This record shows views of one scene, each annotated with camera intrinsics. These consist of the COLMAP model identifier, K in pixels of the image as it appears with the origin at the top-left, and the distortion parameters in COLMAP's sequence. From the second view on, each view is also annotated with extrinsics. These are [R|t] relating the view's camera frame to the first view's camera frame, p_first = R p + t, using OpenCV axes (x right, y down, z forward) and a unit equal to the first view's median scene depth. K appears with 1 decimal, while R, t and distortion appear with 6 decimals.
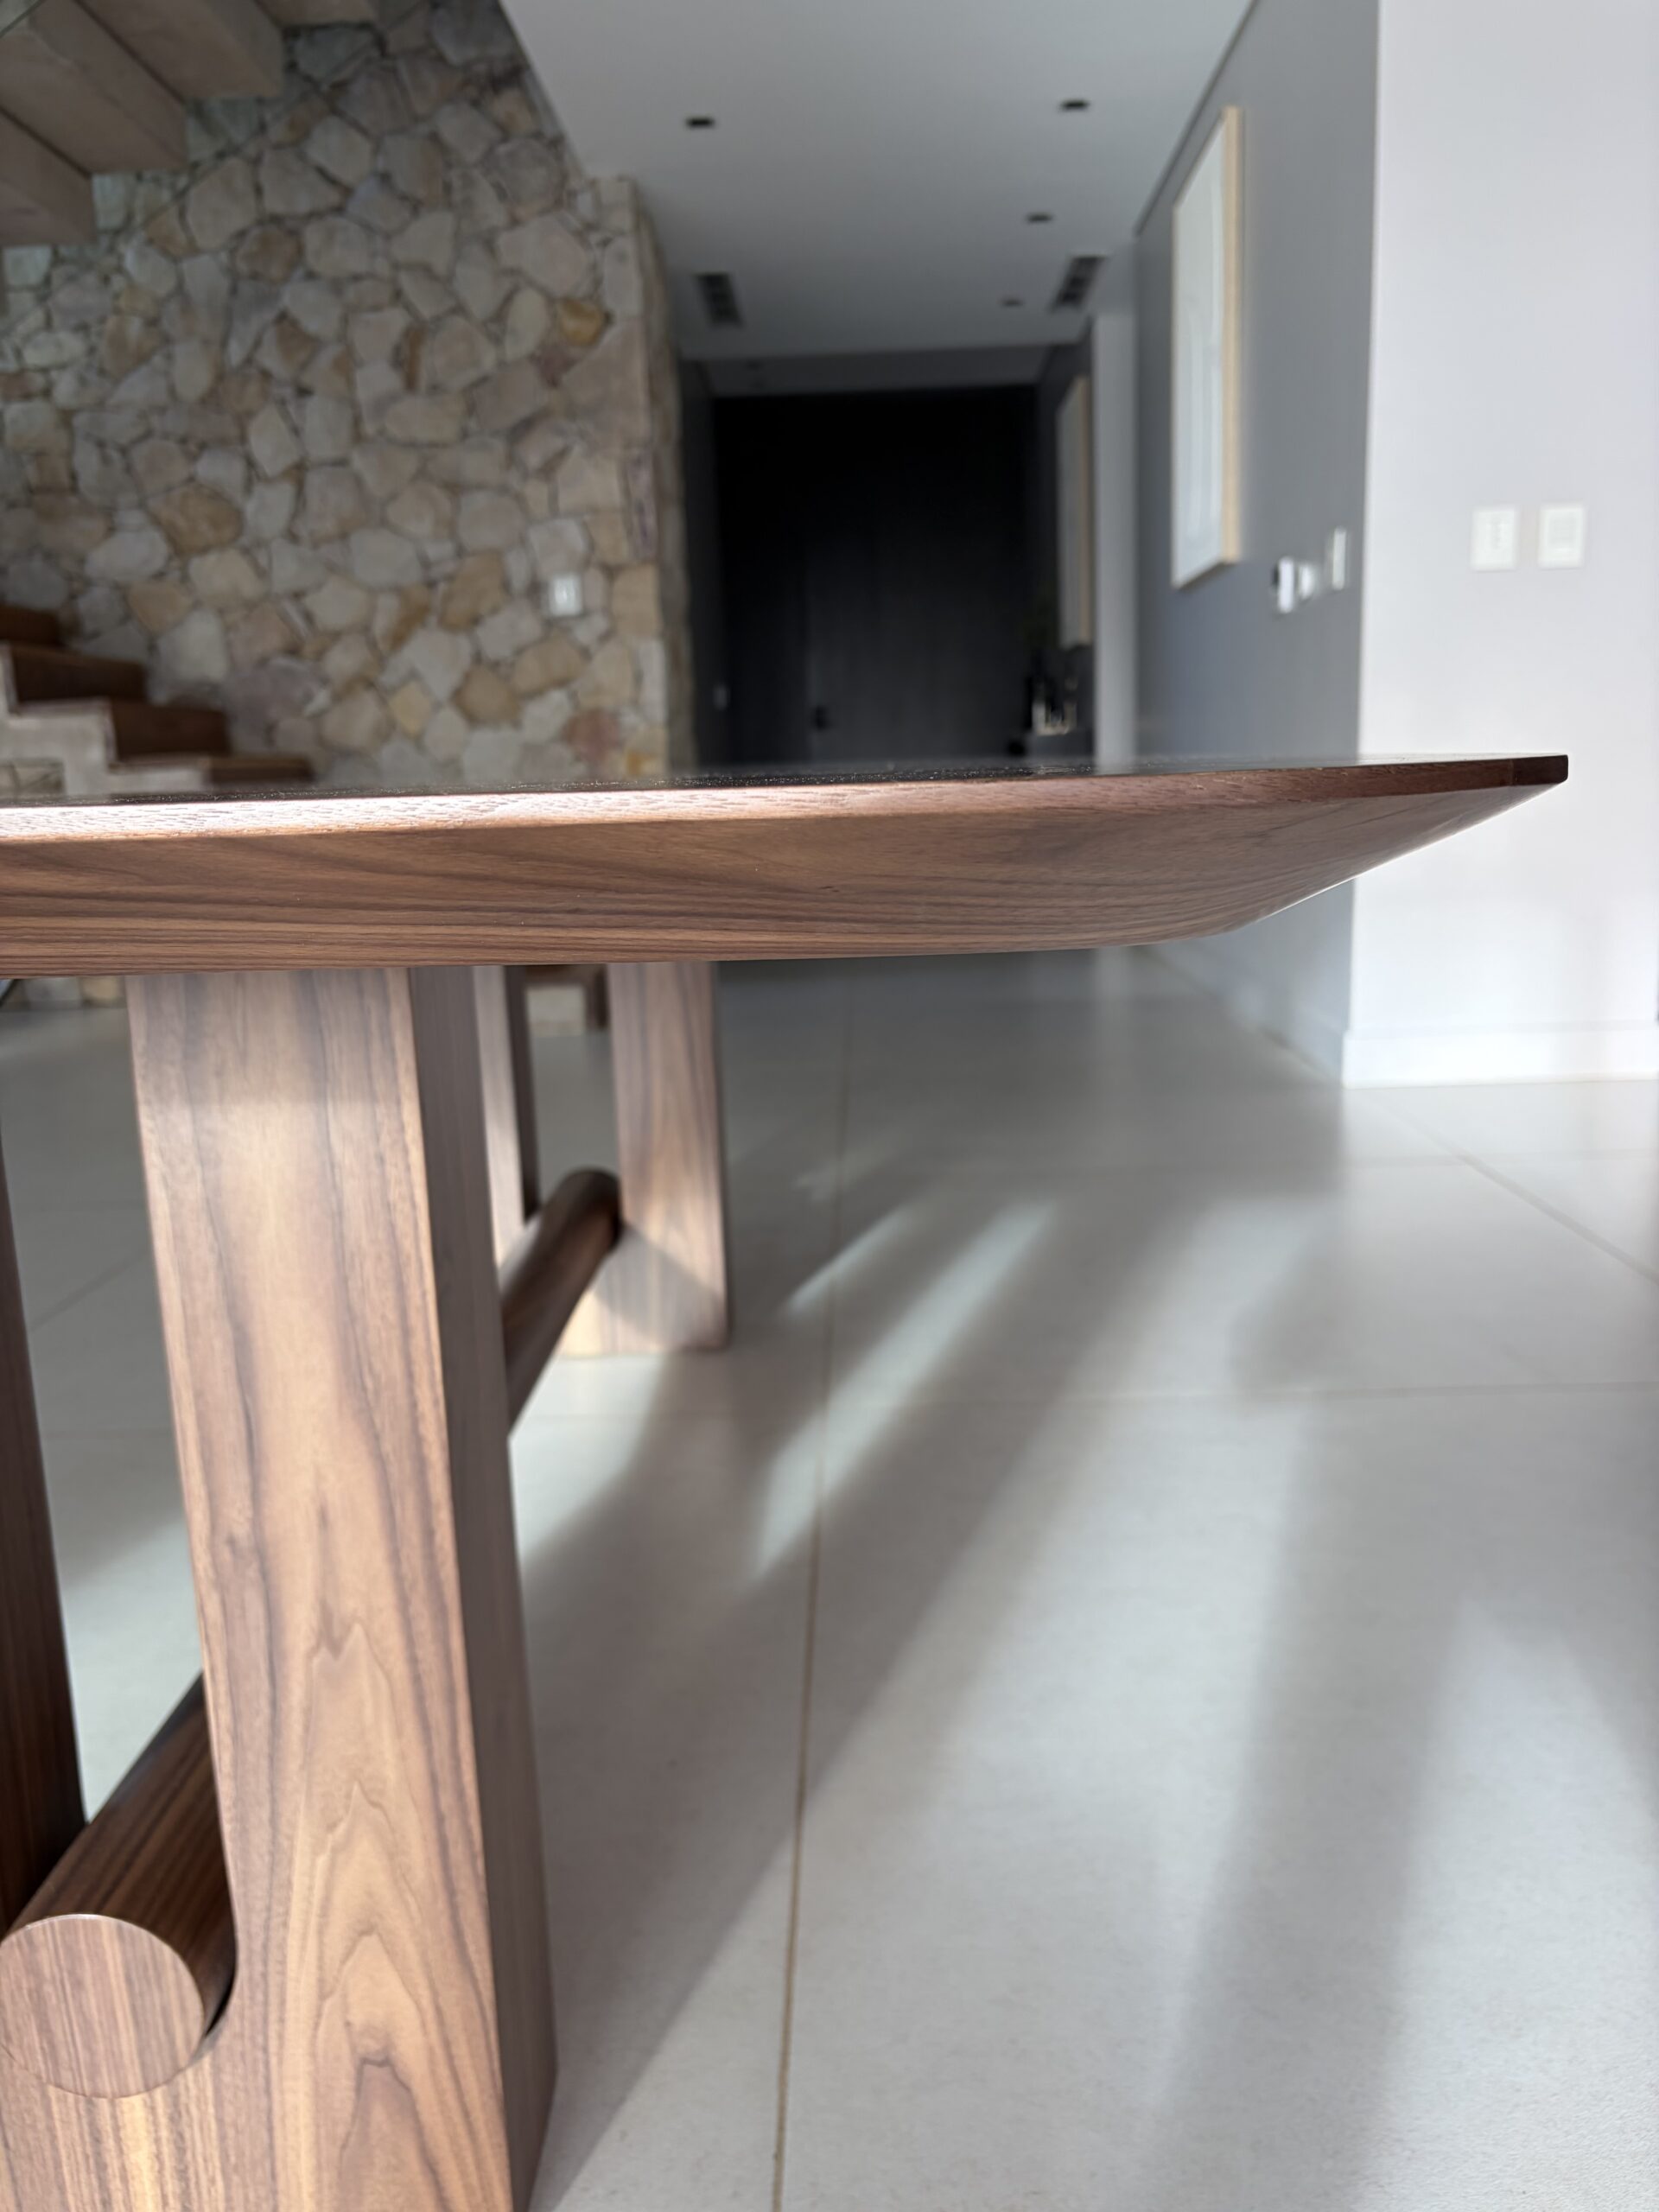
lens RADIAL K [[1667.0, 0, 835.4], [0, 1667.0, 1124.8], [0, 0, 1]] dist [0.054713, 0.014194]
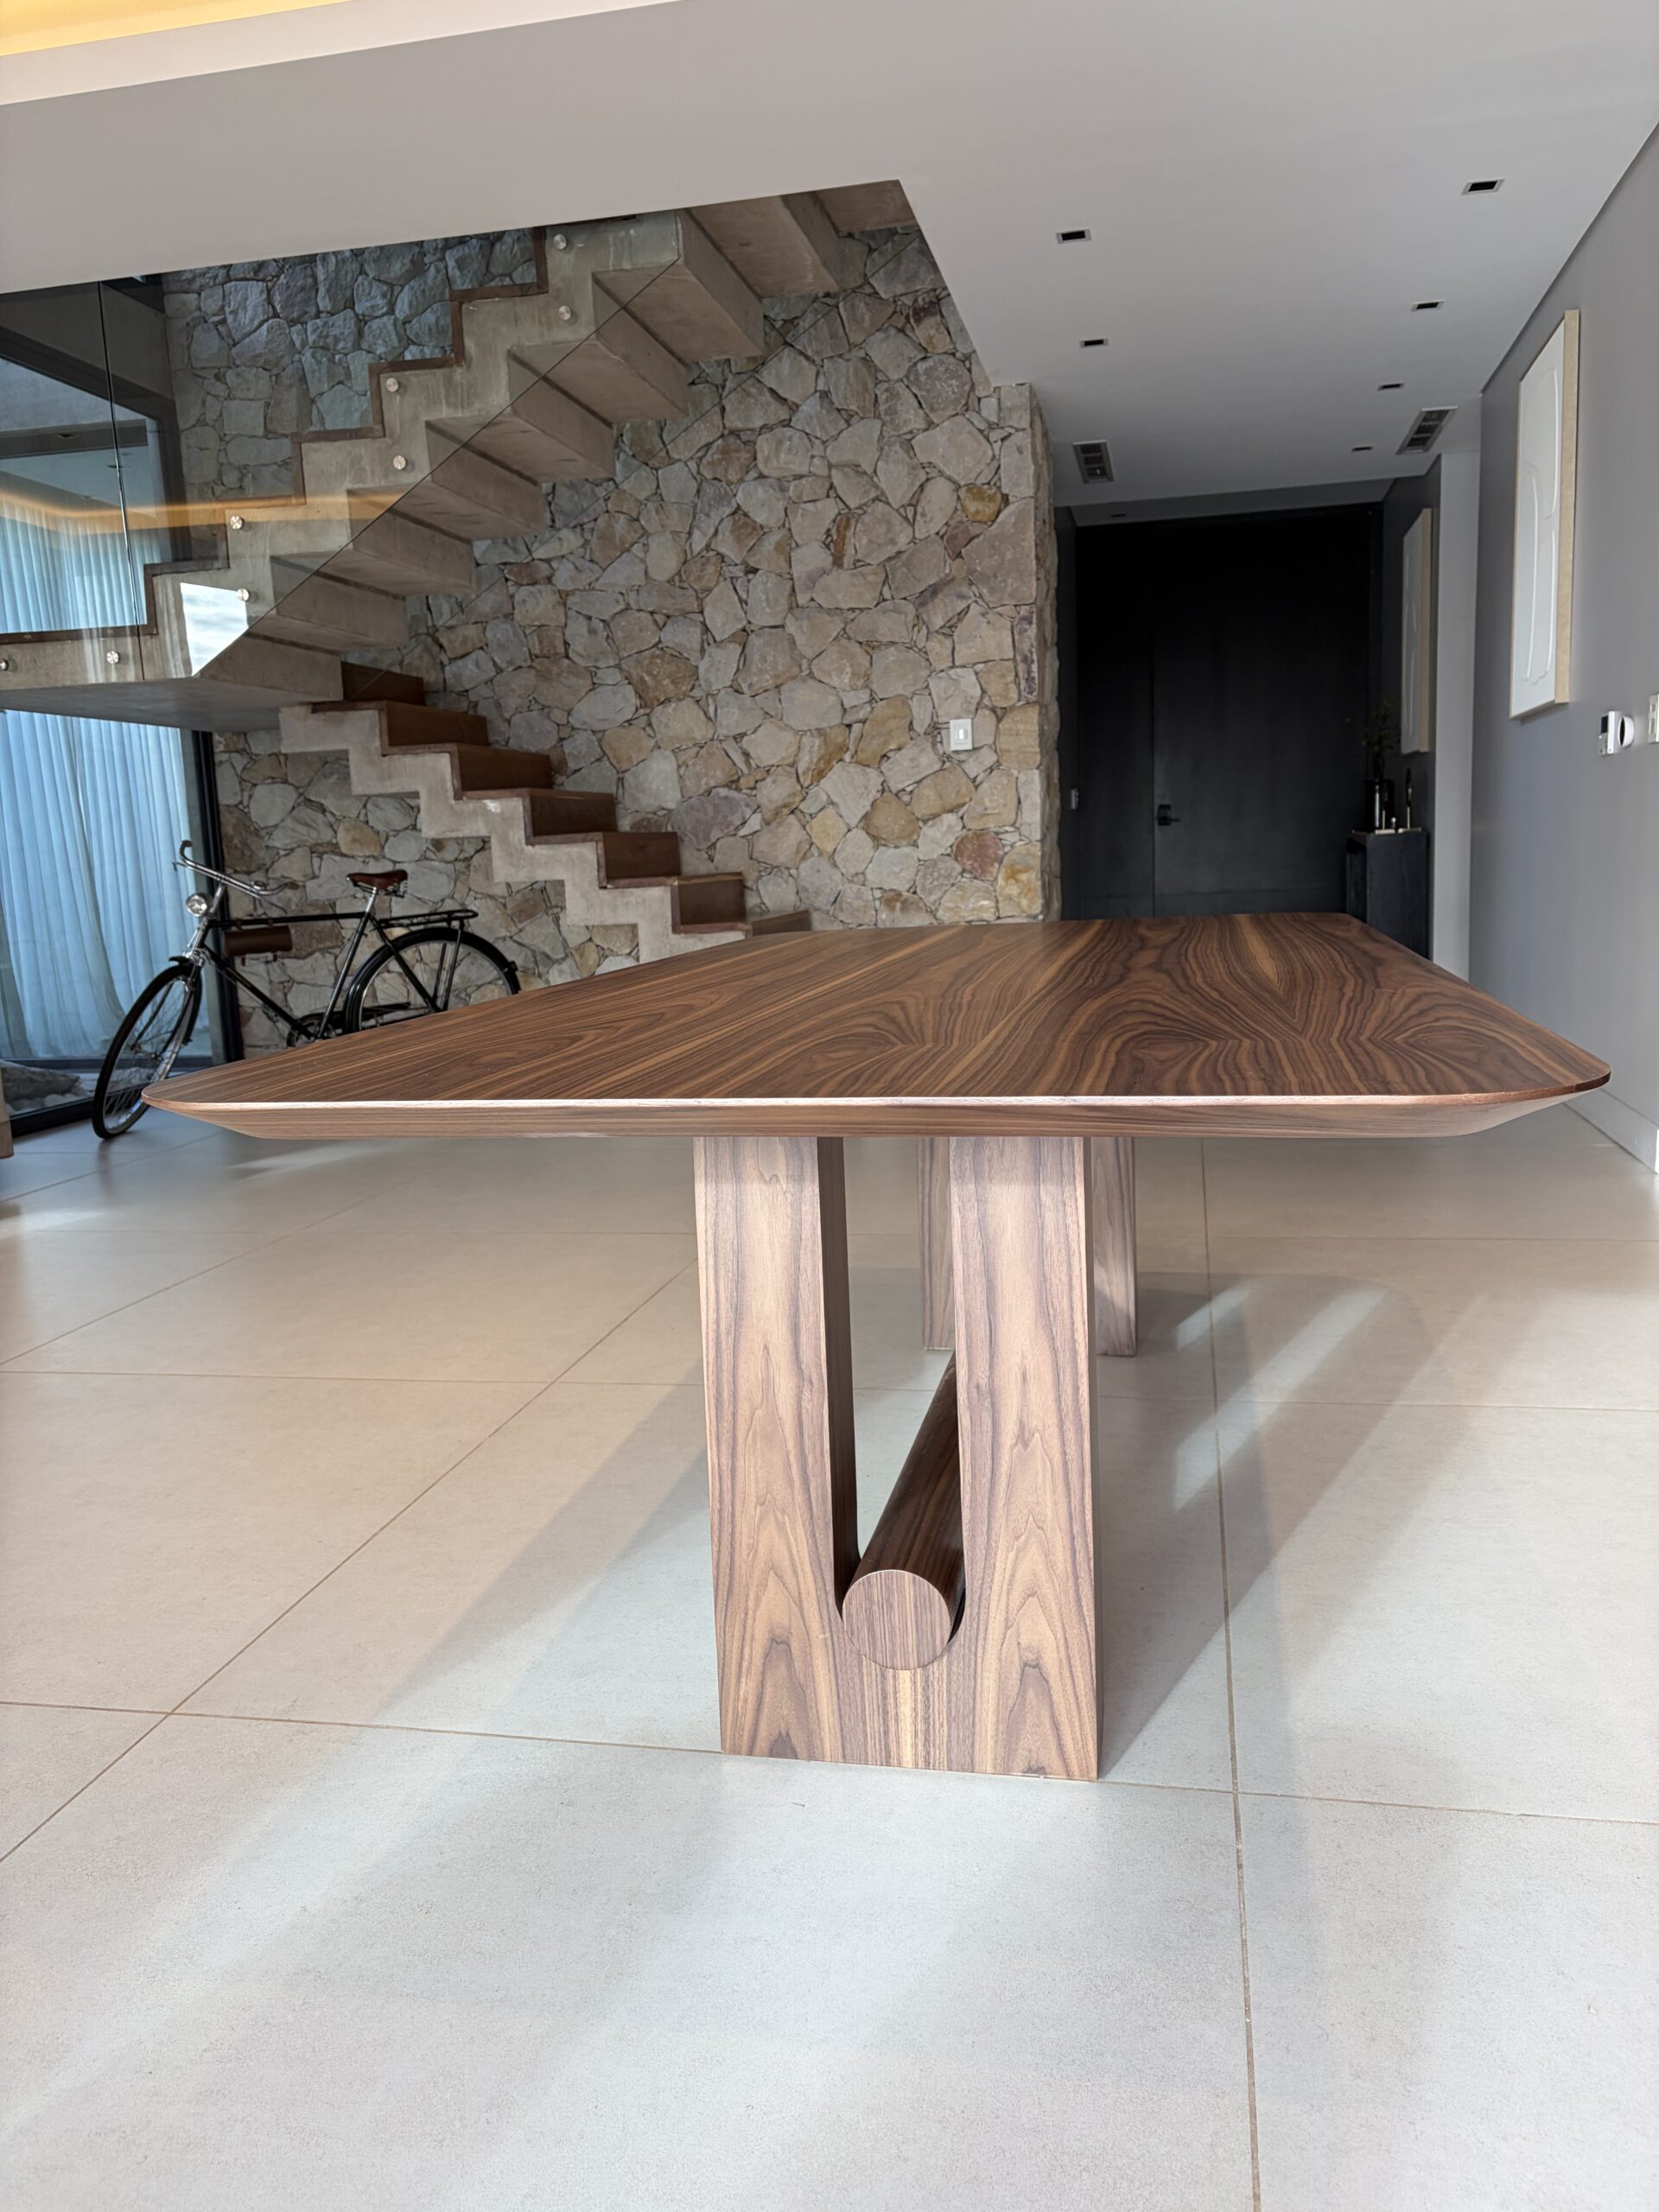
lens RADIAL K [[1667.0, 0, 896.1], [0, 1667.0, 1094.2], [0, 0, 1]] dist [0.054713, 0.014194]
pose [[0.987807, 0.027444, -0.153247, -0.020565], [-0.036605, 0.997687, -0.057281, 0.001588], [0.151321, 0.062192, 0.986526, -0.136429]]
